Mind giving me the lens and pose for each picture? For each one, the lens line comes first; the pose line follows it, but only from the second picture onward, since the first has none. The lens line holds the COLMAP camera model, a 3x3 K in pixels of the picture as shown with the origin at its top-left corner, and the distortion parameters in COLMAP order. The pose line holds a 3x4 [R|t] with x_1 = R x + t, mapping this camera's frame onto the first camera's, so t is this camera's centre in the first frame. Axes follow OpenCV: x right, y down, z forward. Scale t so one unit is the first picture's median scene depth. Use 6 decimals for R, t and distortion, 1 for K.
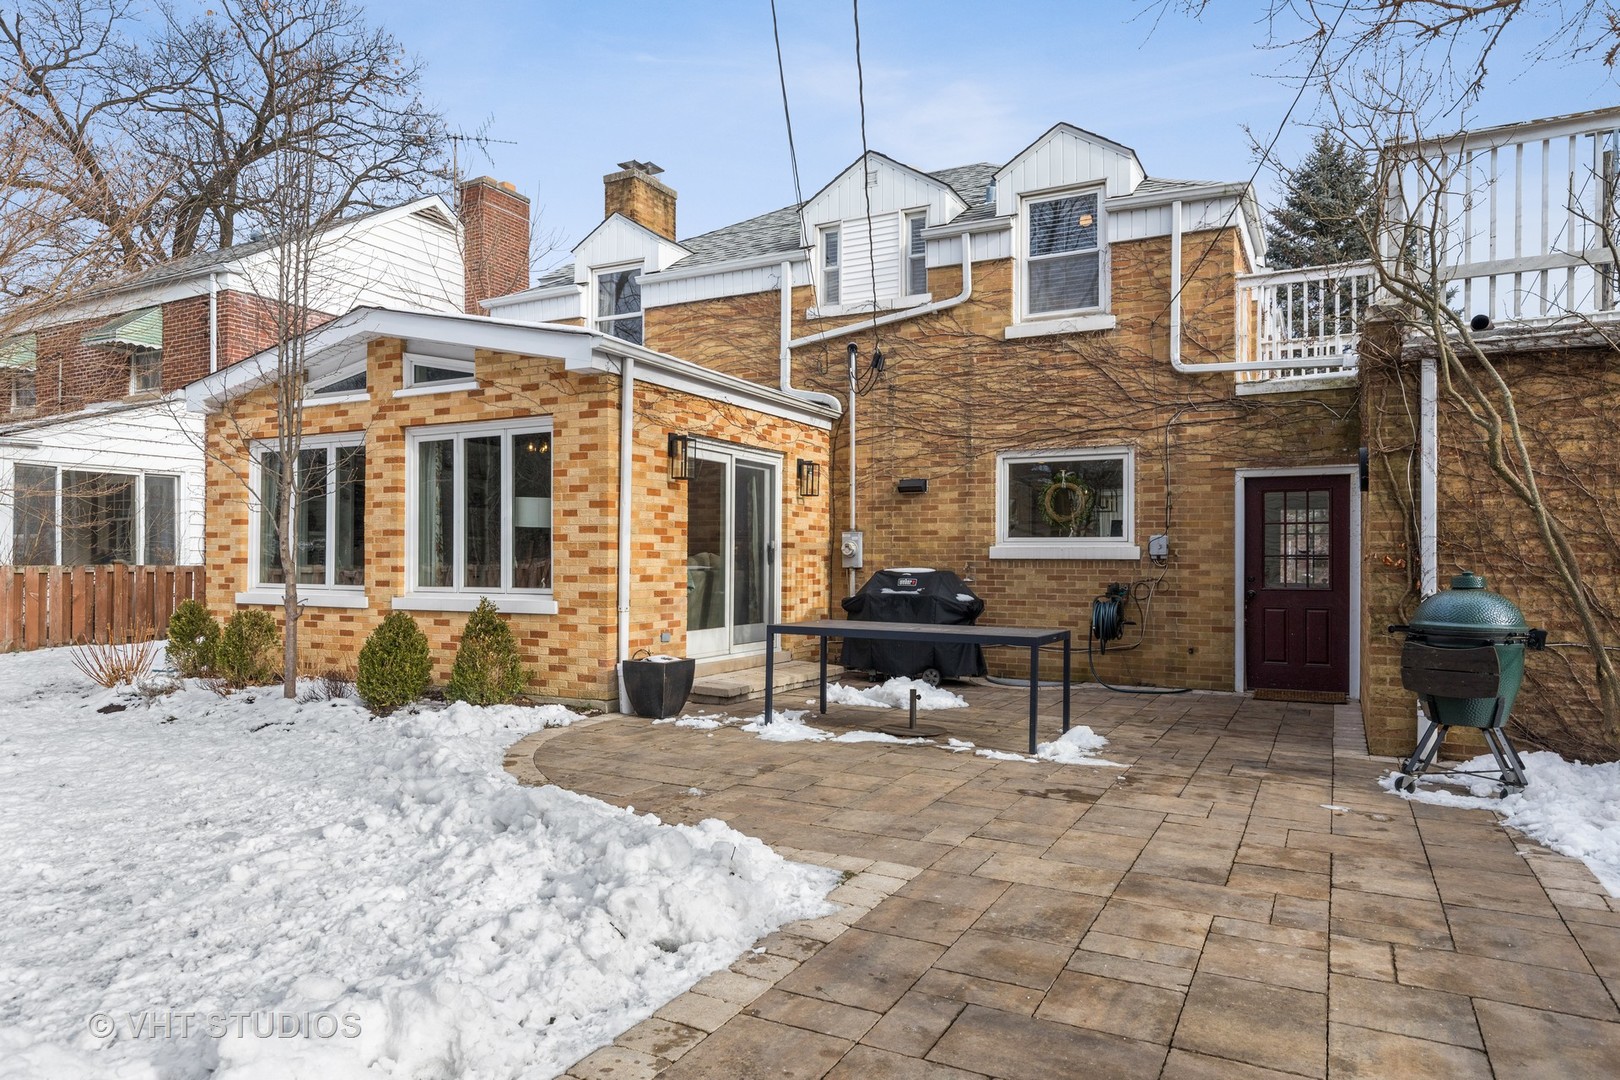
lens RADIAL K [[1012.5, 0, 810.0], [0, 1012.5, 540.0], [0, 0, 1]] dist [0.001772, -0.000177]
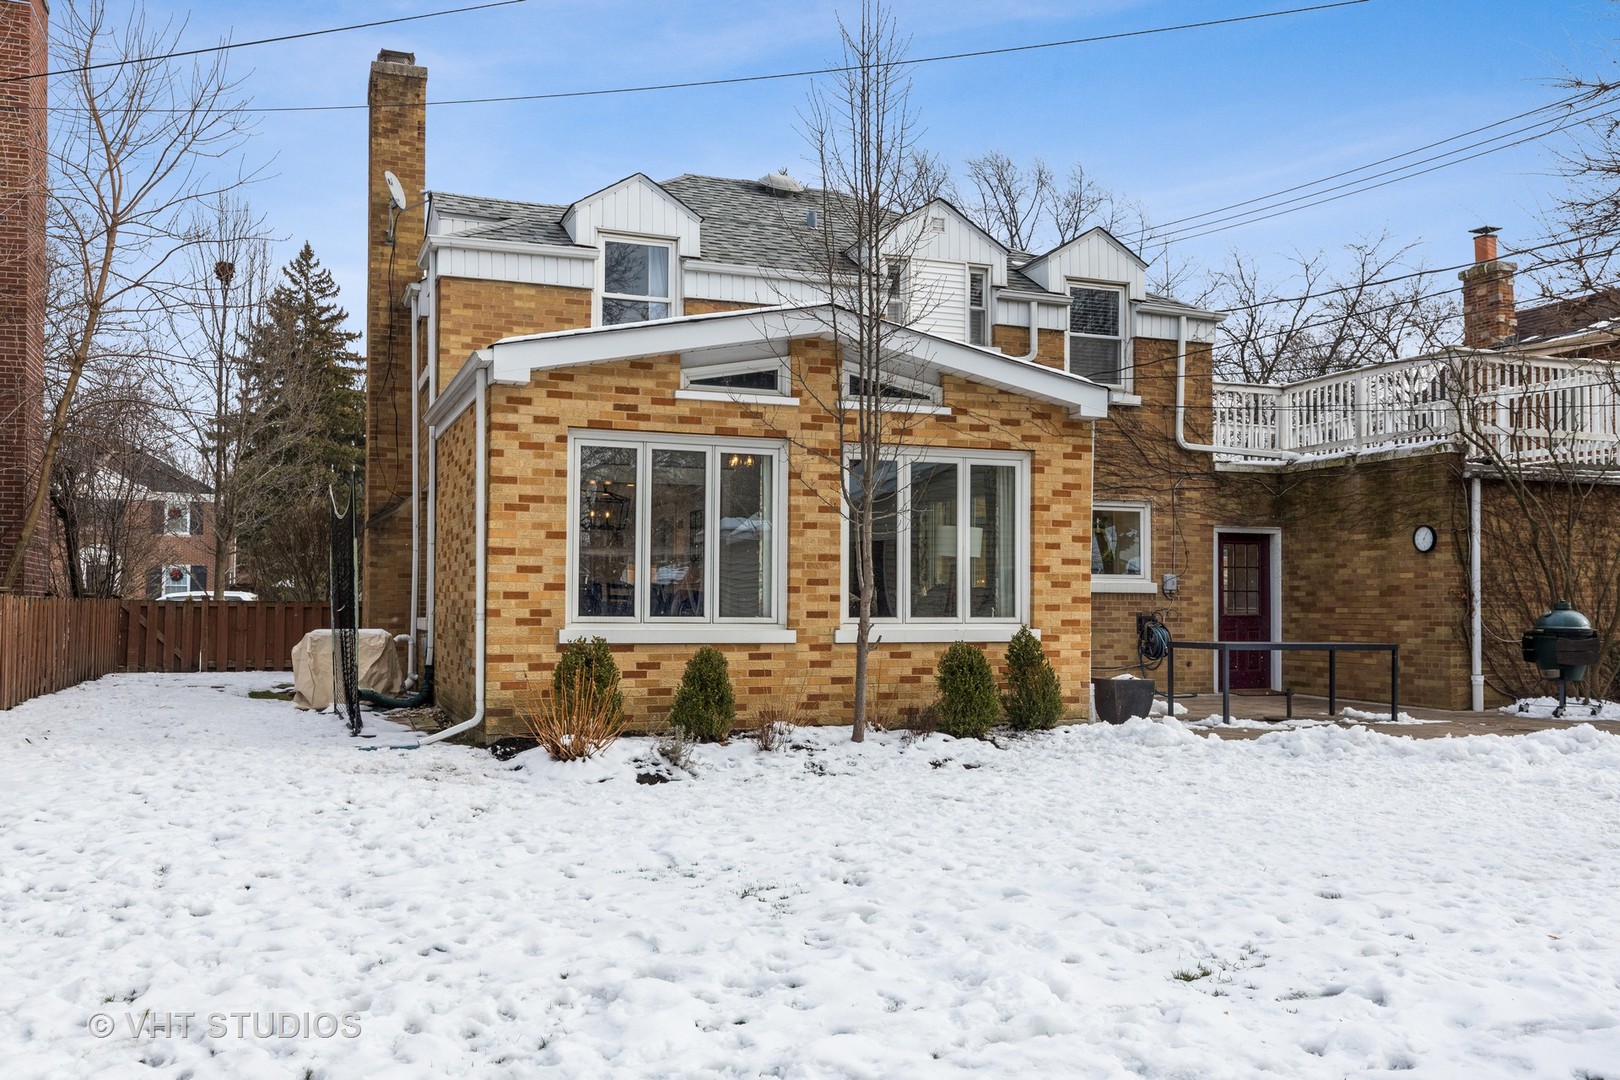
lens RADIAL K [[1377.9, 0, 810.0], [0, 1377.9, 540.0], [0, 0, 1]] dist [0.004098, -0.000593]
pose [[0.663249, 0.035570, 0.747553, -1.313517], [-0.019719, 0.999354, -0.030056, 0.013830], [-0.748139, 0.005194, 0.663522, 0.199640]]
